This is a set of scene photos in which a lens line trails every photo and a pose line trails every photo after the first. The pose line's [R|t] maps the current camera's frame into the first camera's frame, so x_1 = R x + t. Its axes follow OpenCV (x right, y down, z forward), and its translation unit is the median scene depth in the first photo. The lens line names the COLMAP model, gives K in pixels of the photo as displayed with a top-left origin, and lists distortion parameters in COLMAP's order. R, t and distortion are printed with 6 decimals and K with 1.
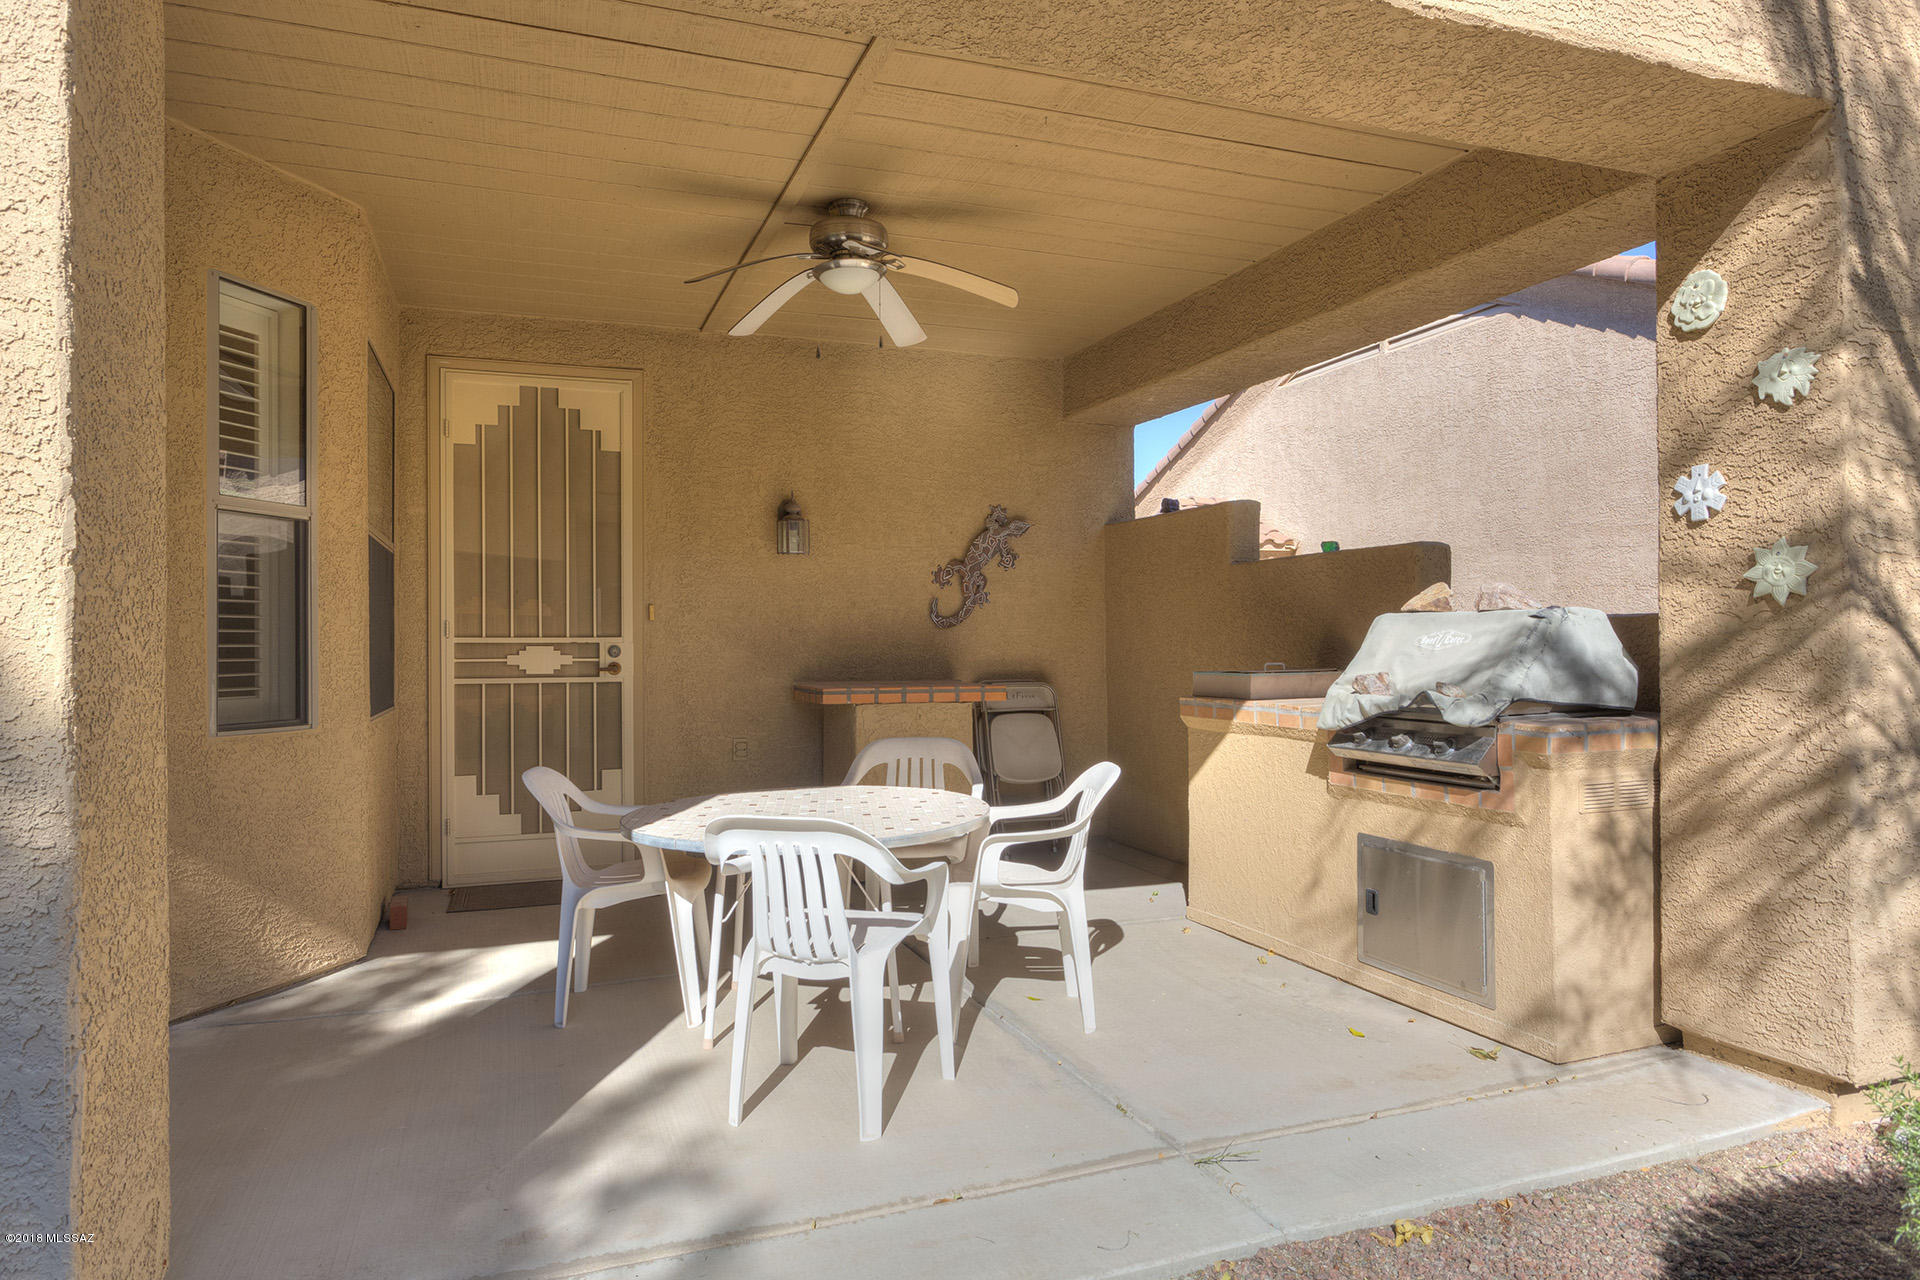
lens RADIAL K [[1191.7, 0, 963.9], [0, 1191.7, 642.3], [0, 0, 1]] dist [-0.000440, 0.001354]
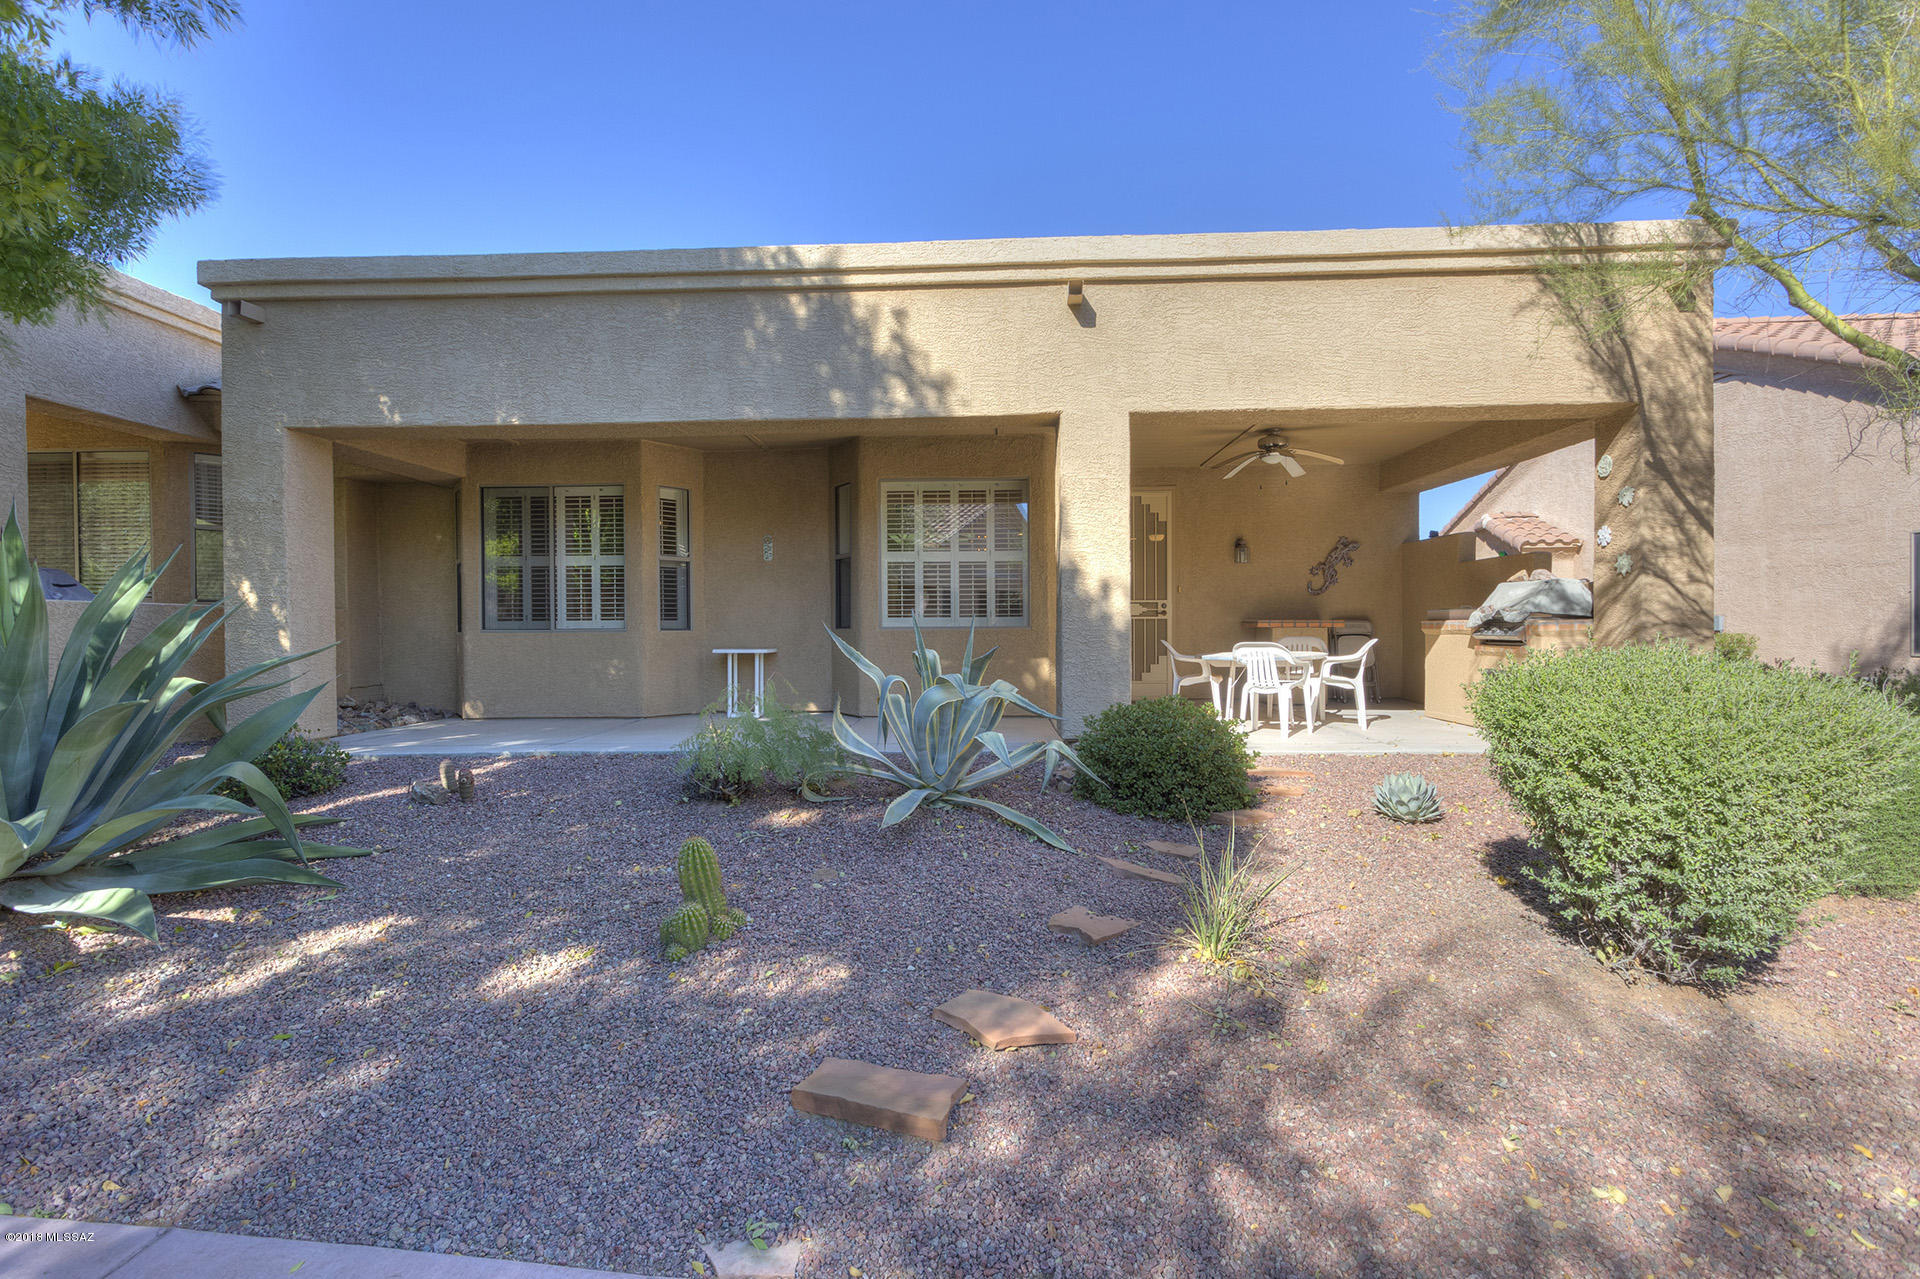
lens RADIAL K [[914.0, 0, 952.2], [0, 914.0, 638.1], [0, 0, 1]] dist [0.017669, 0.000807]
pose [[0.920323, 0.006717, -0.391102, 0.051206], [-0.000357, 0.999867, 0.016331, 0.067620], [0.391160, -0.014891, 0.920202, -1.358121]]
